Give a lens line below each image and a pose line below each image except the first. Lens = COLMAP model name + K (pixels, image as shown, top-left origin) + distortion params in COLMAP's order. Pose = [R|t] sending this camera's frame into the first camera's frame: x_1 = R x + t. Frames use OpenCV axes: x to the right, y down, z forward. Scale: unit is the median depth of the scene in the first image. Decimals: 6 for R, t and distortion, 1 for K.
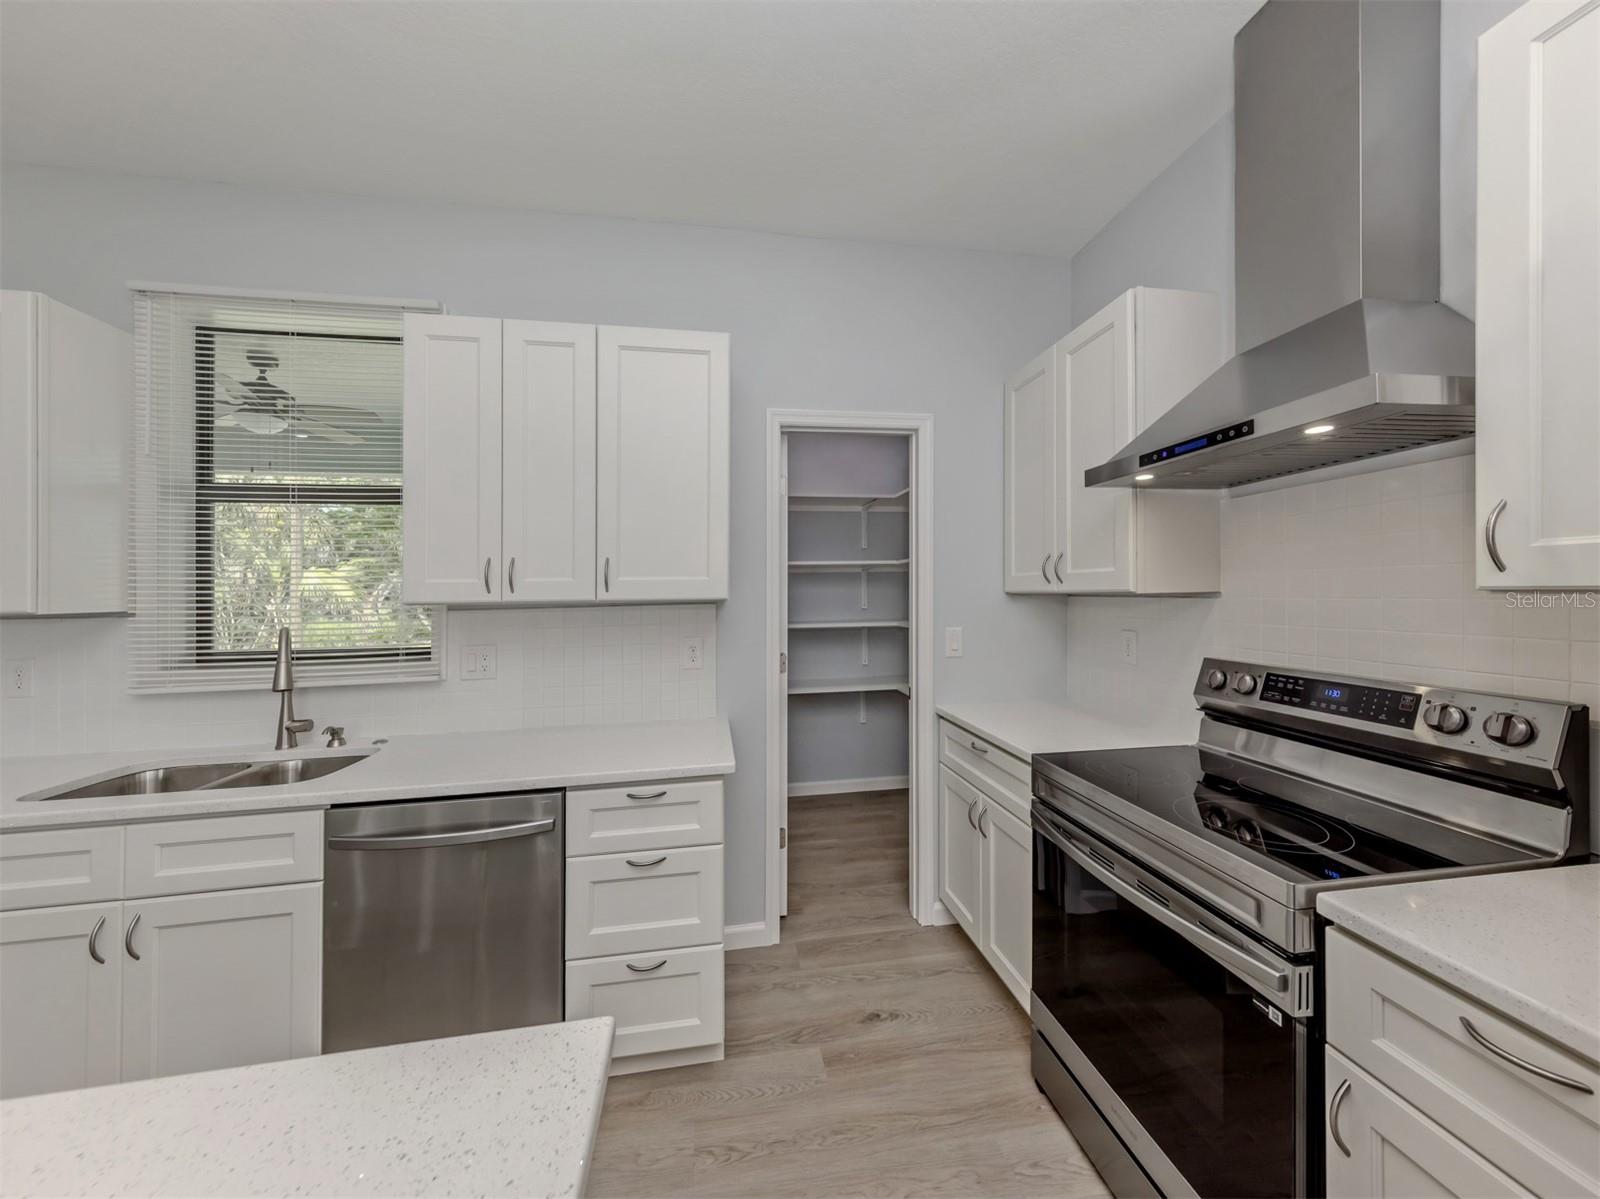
lens RADIAL K [[569.5, 0, 841.2], [0, 569.5, 604.4], [0, 0, 1]] dist [0.005150, -0.000480]
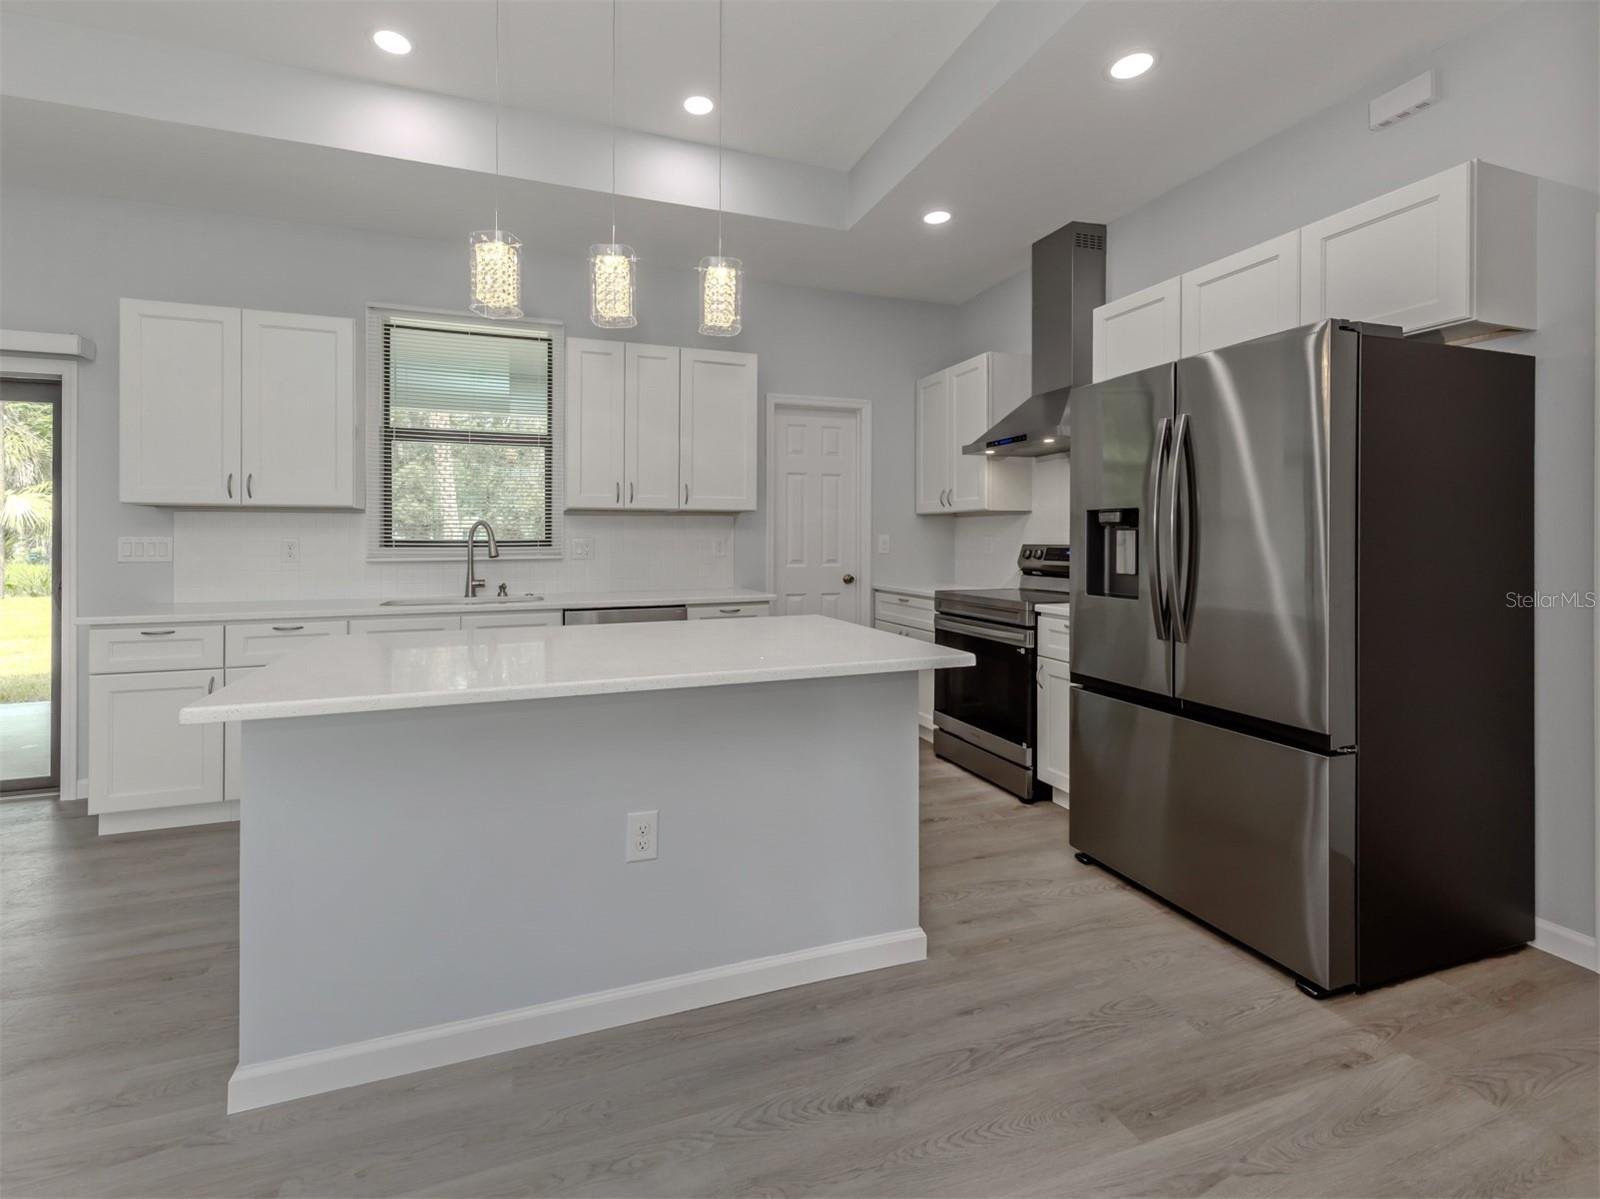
lens RADIAL K [[689.5, 0, 774.0], [0, 689.5, 548.6], [0, 0, 1]] dist [0.007414, -0.001854]
pose [[0.992827, 0.012580, 0.118900, -0.503215], [-0.010869, 0.999828, -0.015022, 0.162733], [-0.119069, 0.013622, 0.992793, -1.295557]]
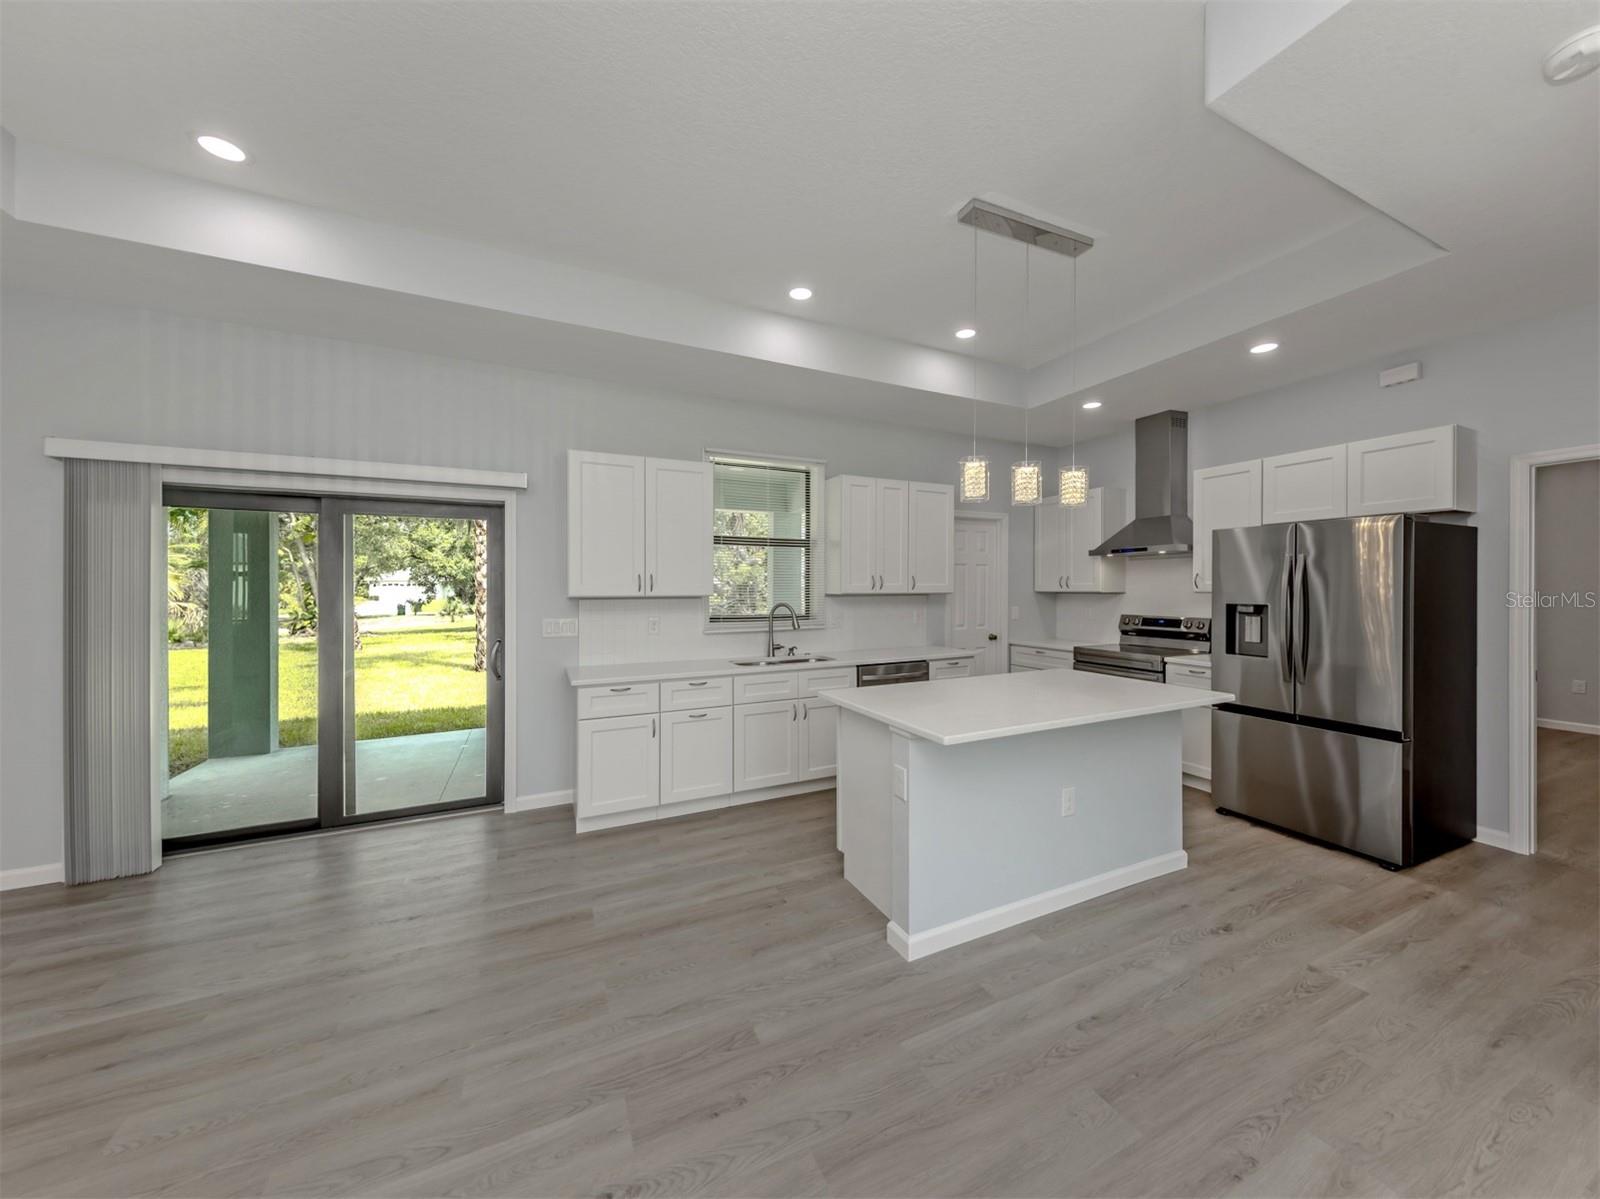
lens RADIAL K [[569.5, 0, 825.2], [0, 569.5, 600.3], [0, 0, 1]] dist [0.005150, -0.000480]
pose [[0.969933, 0.006877, 0.243275, -1.653805], [-0.005522, 0.999965, -0.006251, 0.050550], [-0.243310, 0.004719, 0.969937, -1.572146]]
